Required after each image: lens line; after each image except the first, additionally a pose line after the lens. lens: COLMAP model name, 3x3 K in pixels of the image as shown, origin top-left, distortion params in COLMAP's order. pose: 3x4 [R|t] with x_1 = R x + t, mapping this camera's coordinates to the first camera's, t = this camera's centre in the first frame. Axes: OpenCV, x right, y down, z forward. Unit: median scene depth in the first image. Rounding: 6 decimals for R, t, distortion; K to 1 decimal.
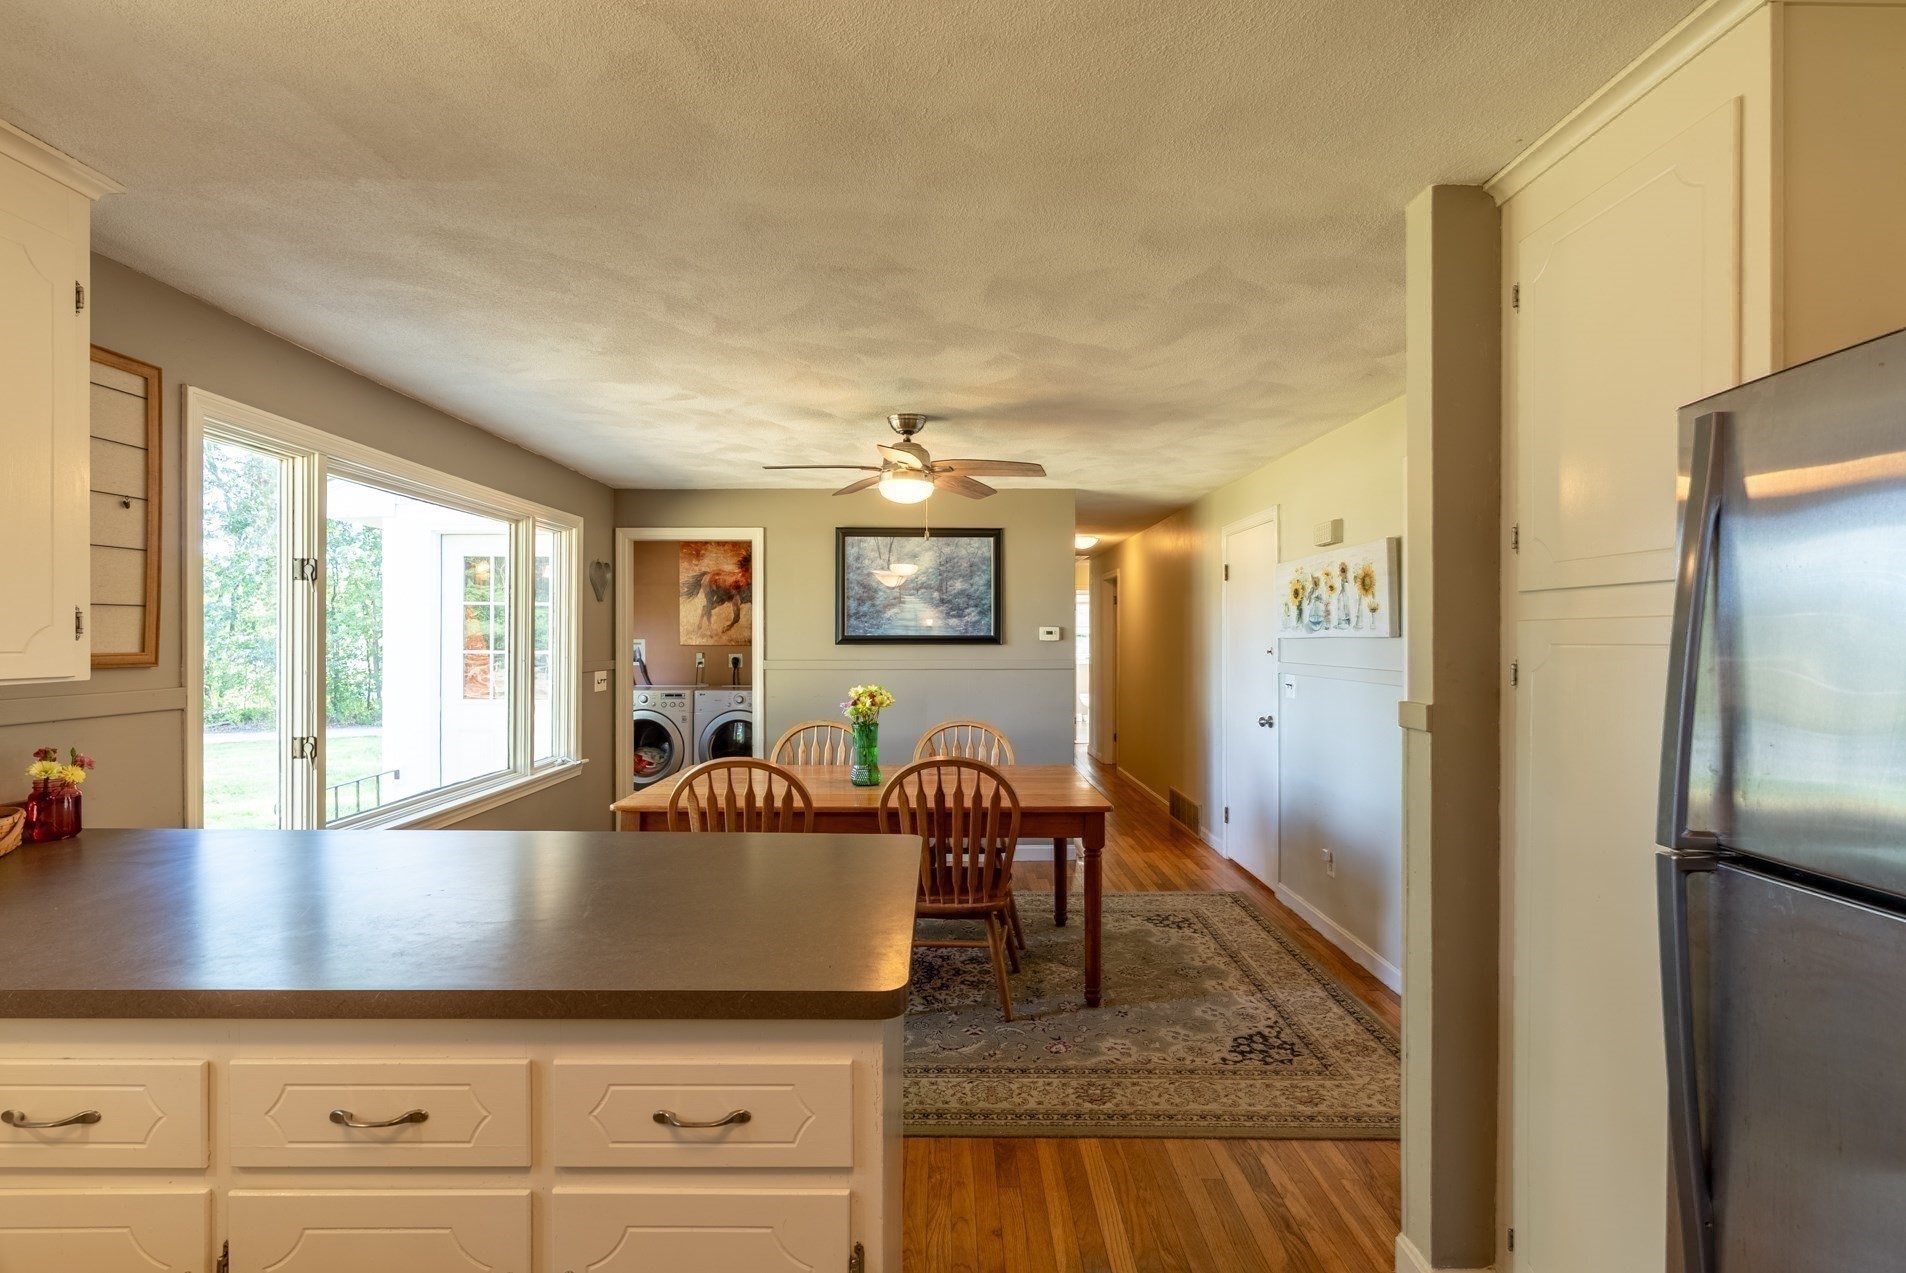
lens RADIAL K [[876.5, 0, 951.9], [0, 876.5, 636.3], [0, 0, 1]] dist [-0.010318, 0.000529]
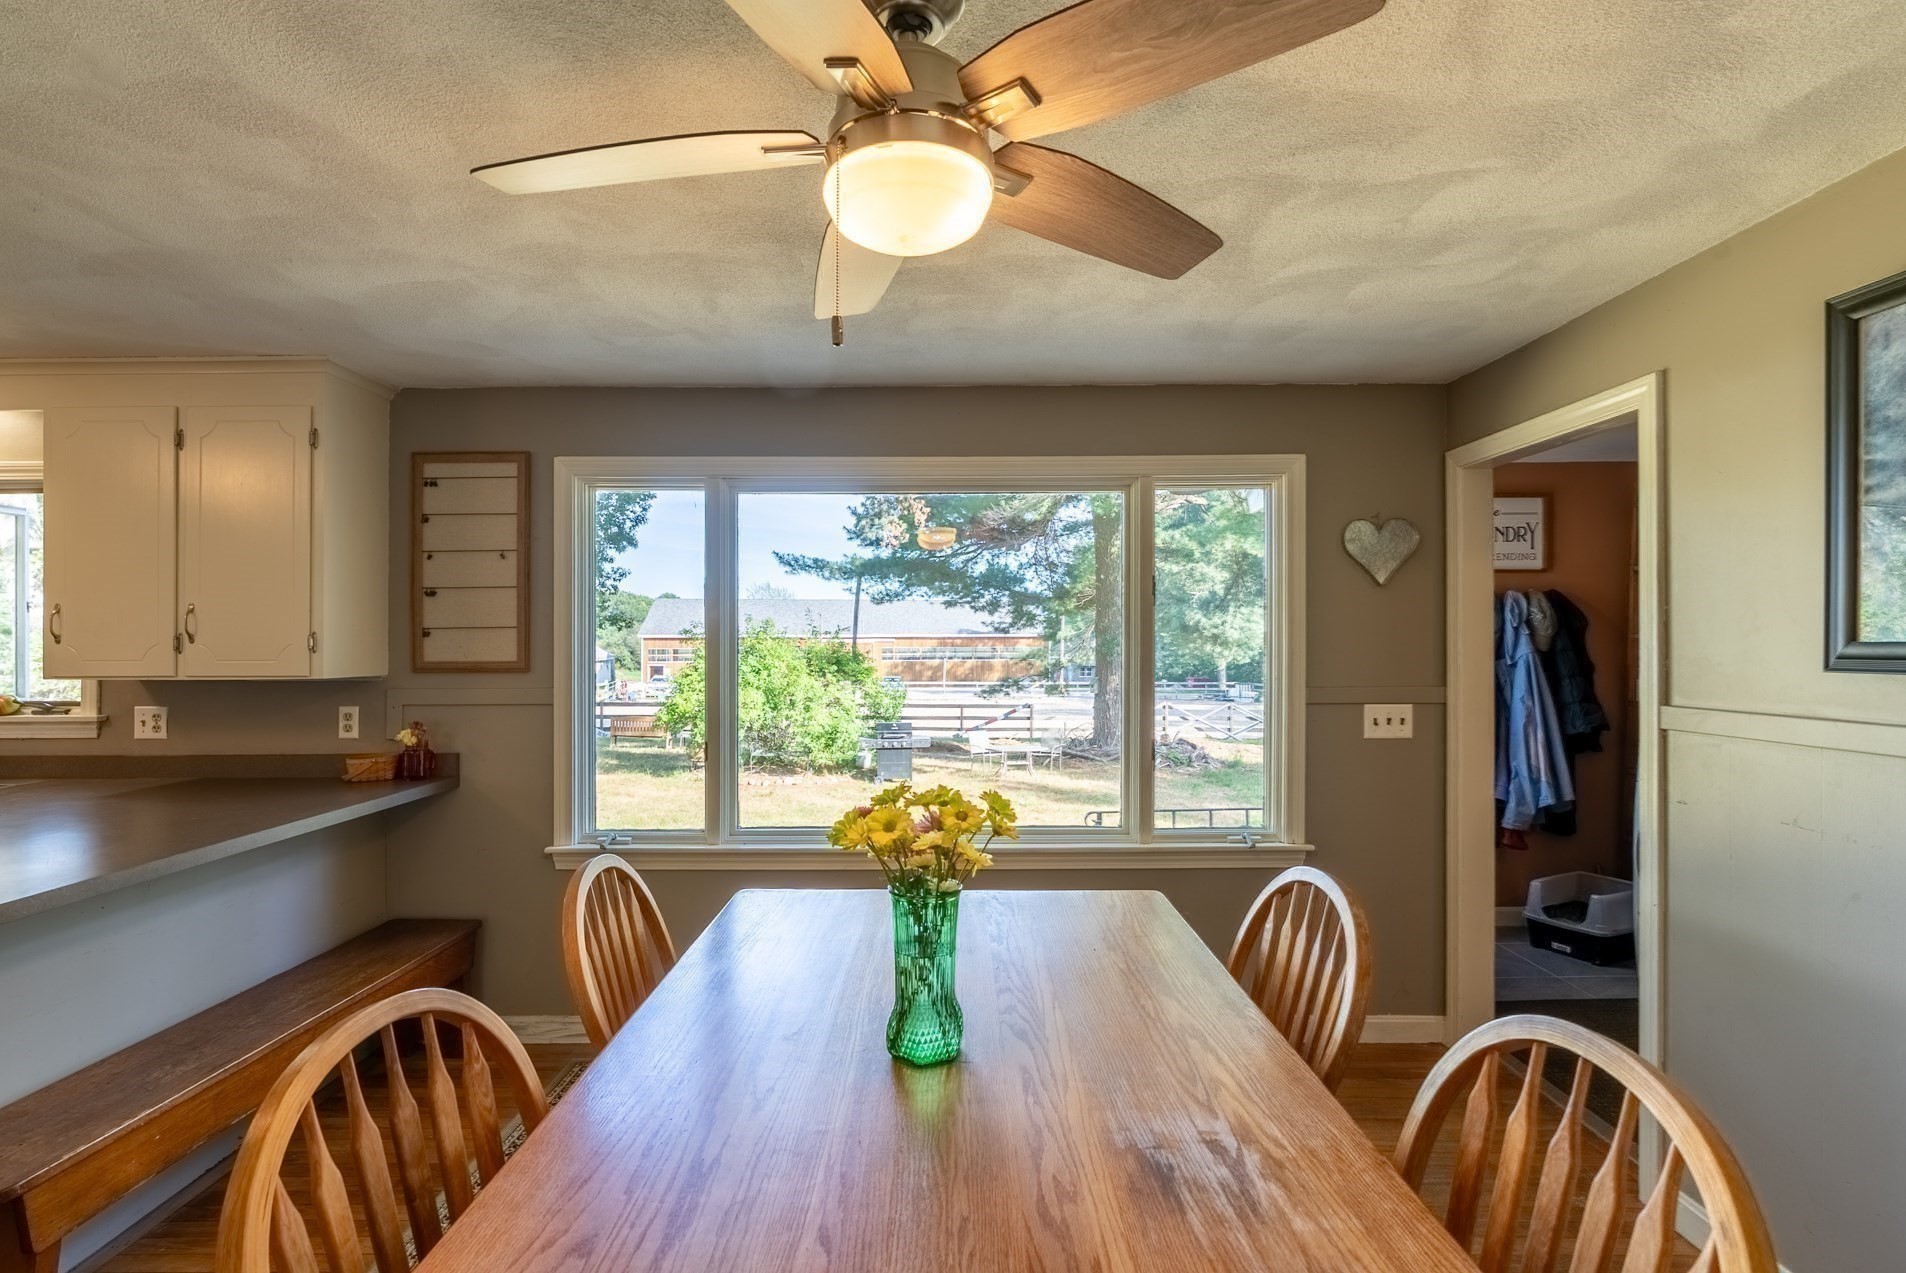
lens RADIAL K [[876.5, 0, 952.5], [0, 876.5, 648.5], [0, 0, 1]] dist [-0.010318, 0.000529]
pose [[-0.009076, 0.004108, -0.999950, 0.437414], [0.004661, 0.999981, 0.004066, -0.003961], [0.999948, -0.004624, -0.009095, 1.635719]]
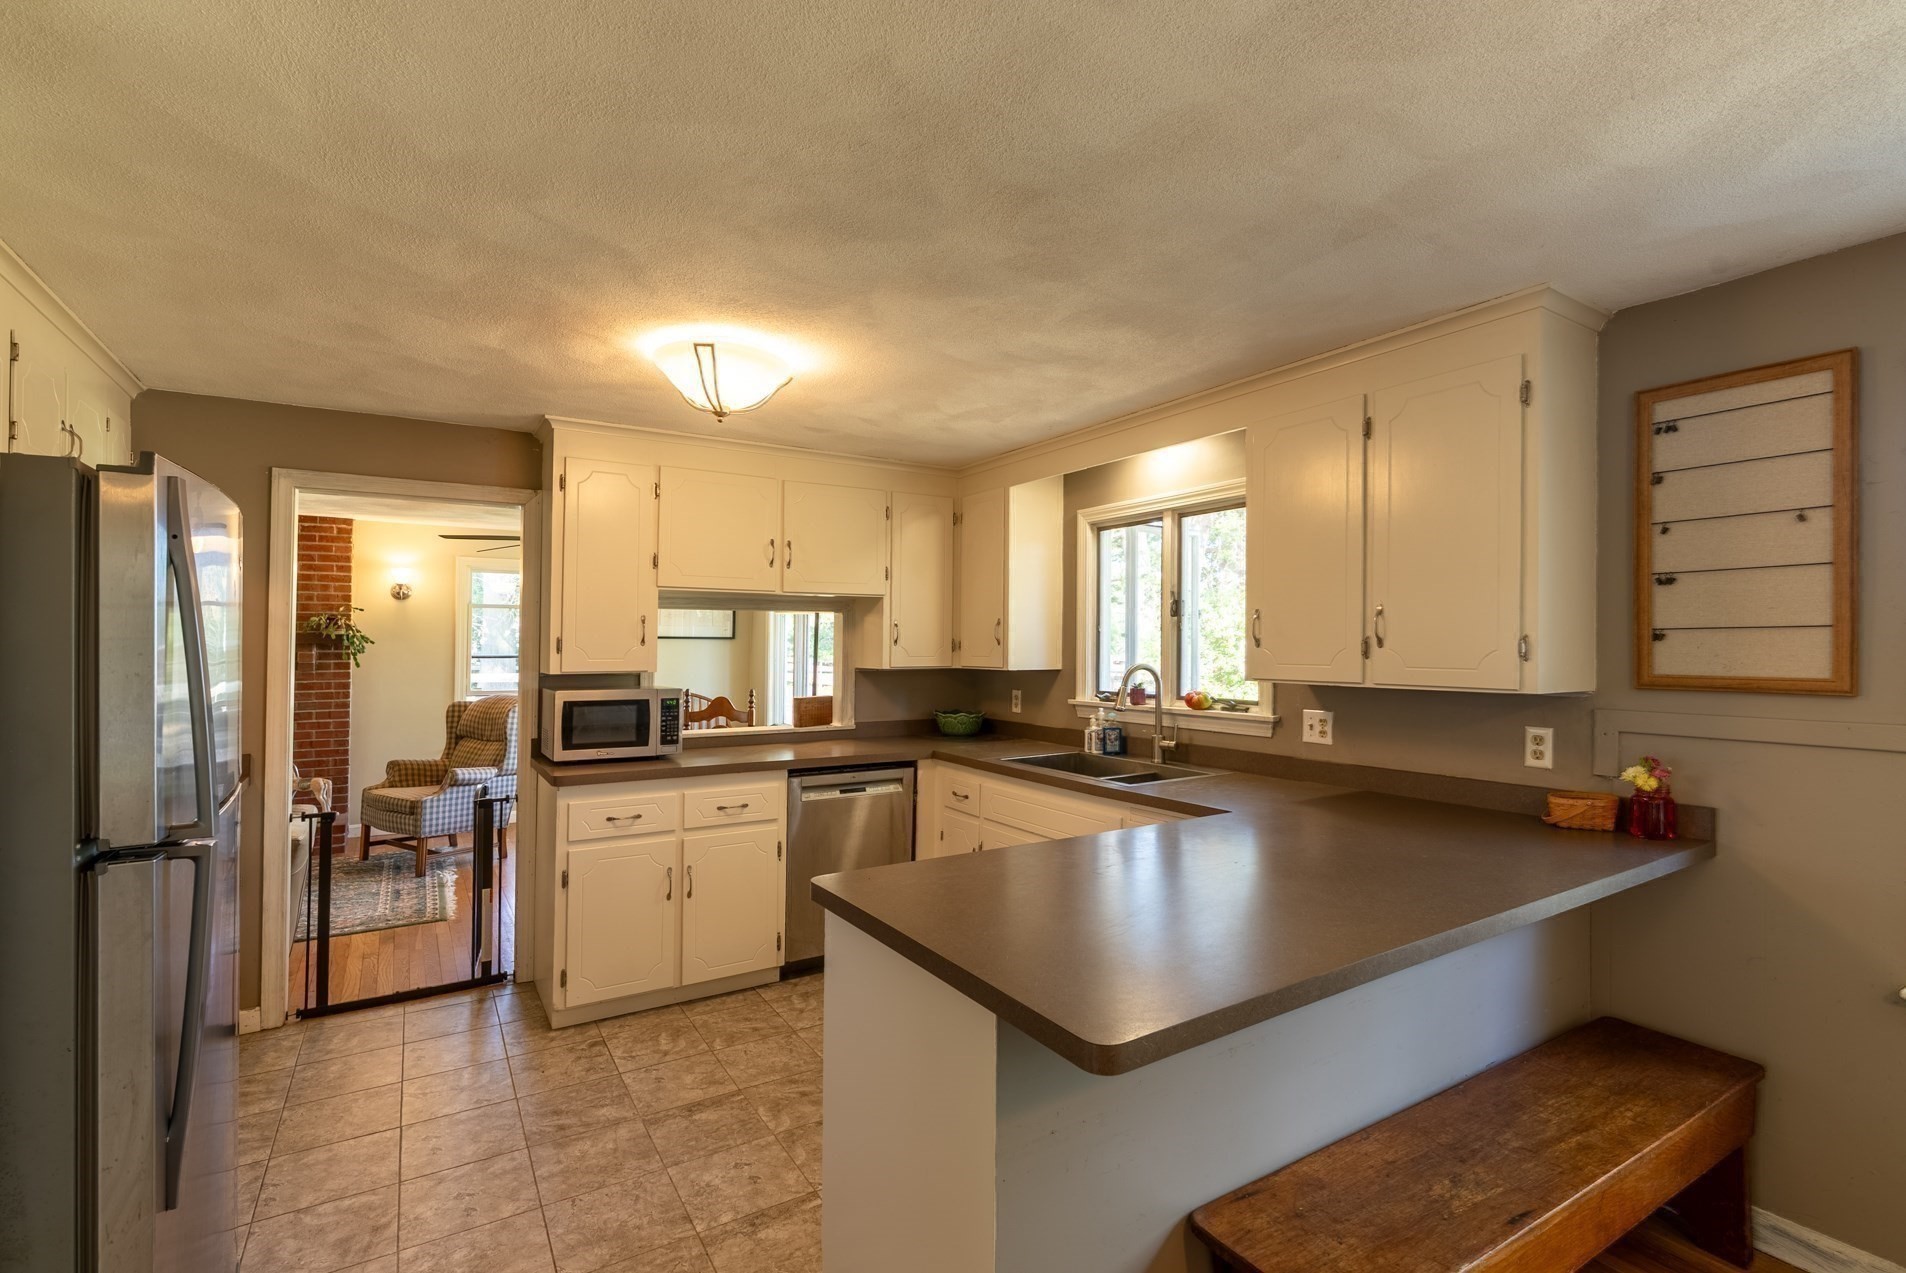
lens RADIAL K [[876.5, 0, 953.2], [0, 876.5, 638.8], [0, 0, 1]] dist [-0.010318, 0.000529]
pose [[-0.854437, -0.009613, -0.519466, 0.280557], [-0.005096, 0.999936, -0.010122, -0.008683], [0.519530, -0.006001, -0.854431, 1.236819]]
